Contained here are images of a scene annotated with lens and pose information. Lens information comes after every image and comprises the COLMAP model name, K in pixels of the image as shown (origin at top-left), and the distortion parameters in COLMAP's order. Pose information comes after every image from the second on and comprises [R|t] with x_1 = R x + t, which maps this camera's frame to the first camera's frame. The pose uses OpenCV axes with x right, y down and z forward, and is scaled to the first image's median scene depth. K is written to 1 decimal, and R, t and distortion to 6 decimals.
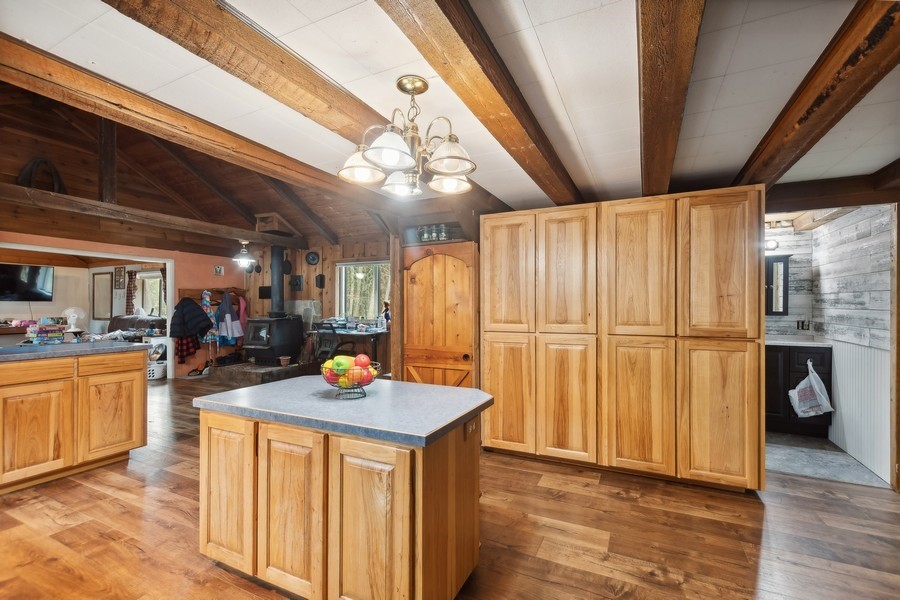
lens RADIAL K [[395.8, 0, 453.3], [0, 395.8, 307.9], [0, 0, 1]] dist [0.001893, 0.000194]
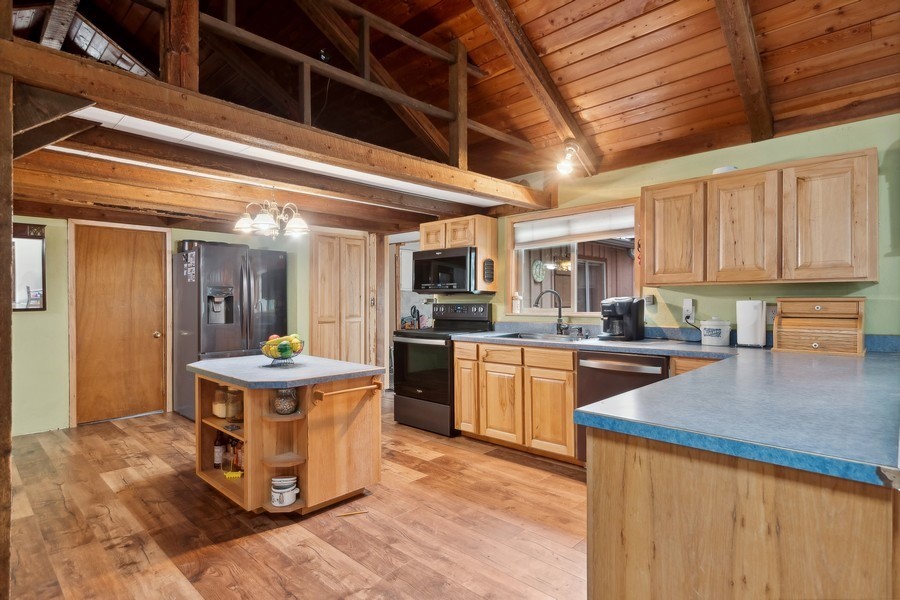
lens RADIAL K [[469.3, 0, 450.0], [0, 469.3, 300.0], [0, 0, 1]] dist [0.003305, -0.000220]
pose [[-0.953057, -0.000145, 0.302790, -0.809632], [0.001511, 0.999985, 0.005235, -0.006900], [-0.302786, 0.005446, -0.953043, 1.470735]]
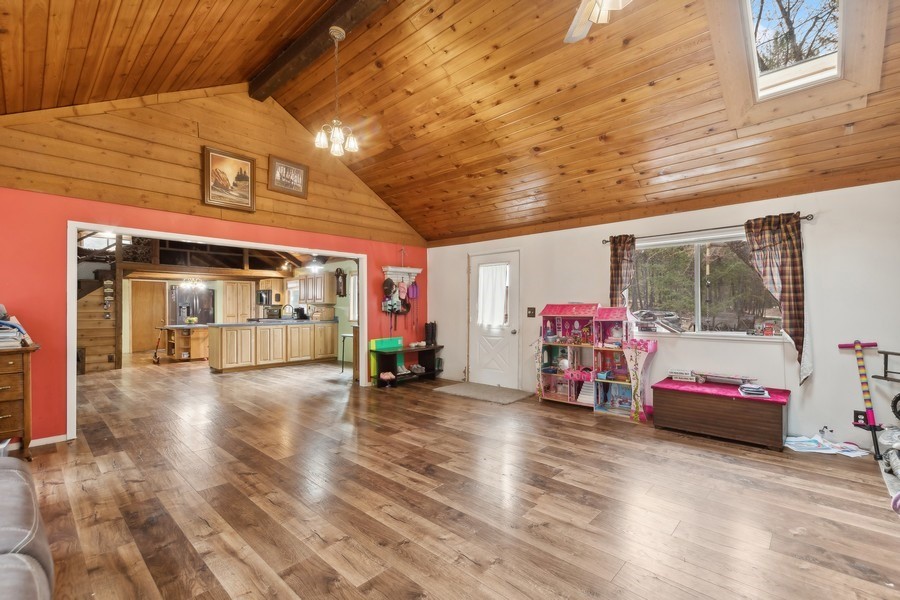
lens RADIAL K [[395.8, 0, 453.3], [0, 395.8, 307.9], [0, 0, 1]] dist [0.001893, 0.000194]
pose [[-0.958529, -0.001495, 0.284992, -2.963663], [-0.000705, 0.999996, 0.002875, -0.010748], [-0.284995, 0.002555, -0.958525, 2.963159]]
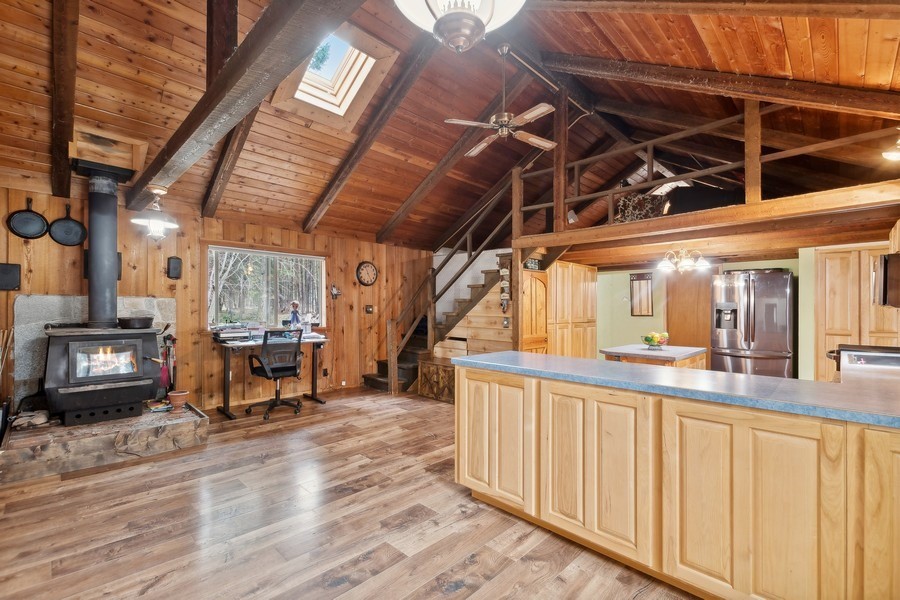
lens RADIAL K [[392.6, 0, 448.5], [0, 392.6, 302.6], [0, 0, 1]] dist [0.000568, 0.000163]
pose [[0.326301, 0.014131, 0.945160, -1.779806], [-0.005394, 0.999900, -0.013088, -0.013008], [-0.945250, -0.000827, 0.326345, 0.866736]]
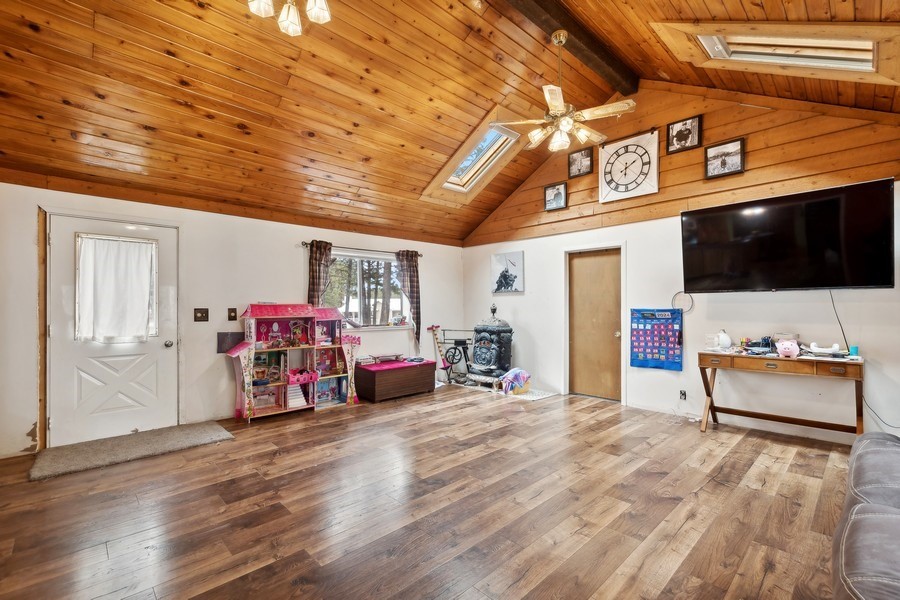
lens RADIAL K [[396.2, 0, 454.1], [0, 396.2, 305.2], [0, 0, 1]] dist [0.001681, 0.000078]
pose [[-0.345484, -0.005866, -0.938406, -1.825450], [0.003491, 0.999966, -0.007536, -0.005918], [0.938418, -0.005880, -0.345451, 2.417069]]
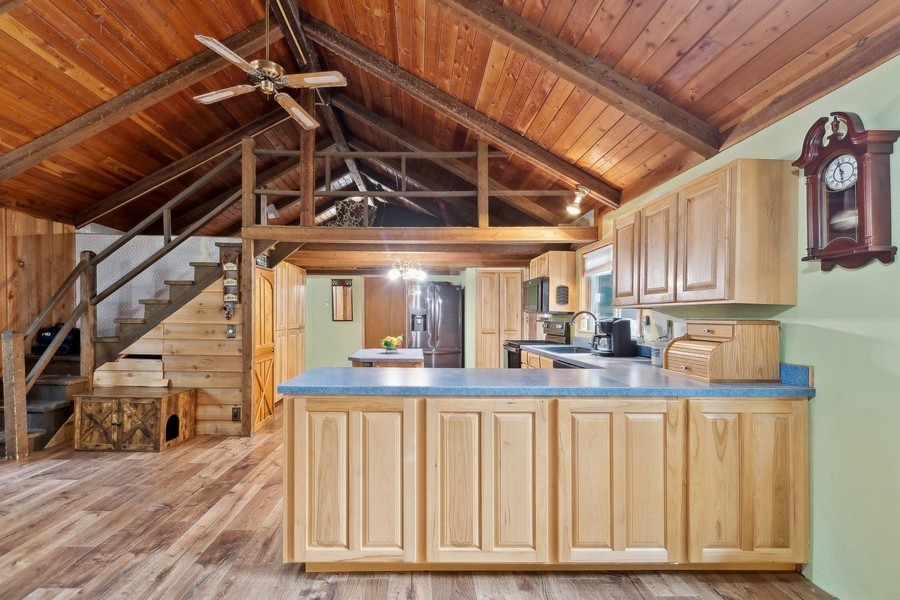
lens RADIAL K [[404.4, 0, 419.7], [0, 404.4, 310.9], [0, 0, 1]] dist [0.000895, -0.000613]
pose [[-0.442900, 0.005036, 0.896557, -1.610241], [-0.007652, 0.999927, -0.009396, -0.011909], [-0.896538, -0.011022, -0.442829, 1.213498]]
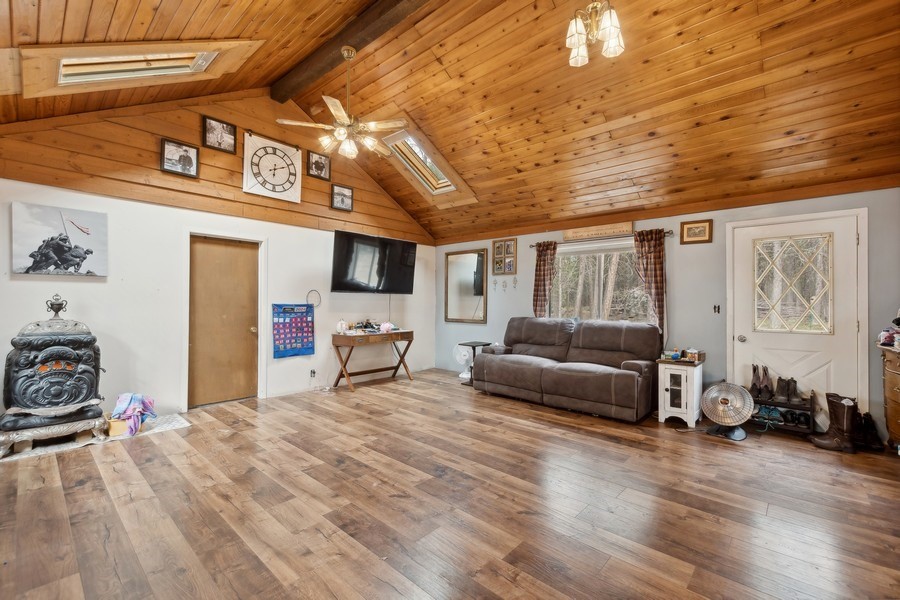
lens RADIAL K [[389.0, 0, 450.0], [0, 389.0, 300.0], [0, 0, 1]] dist [0.002492, 0.000146]
pose [[0.958688, 0.001696, -0.284456, -2.364058], [-0.003904, 0.999966, -0.007195, -0.008196], [0.284434, 0.008009, 0.958662, 1.213124]]
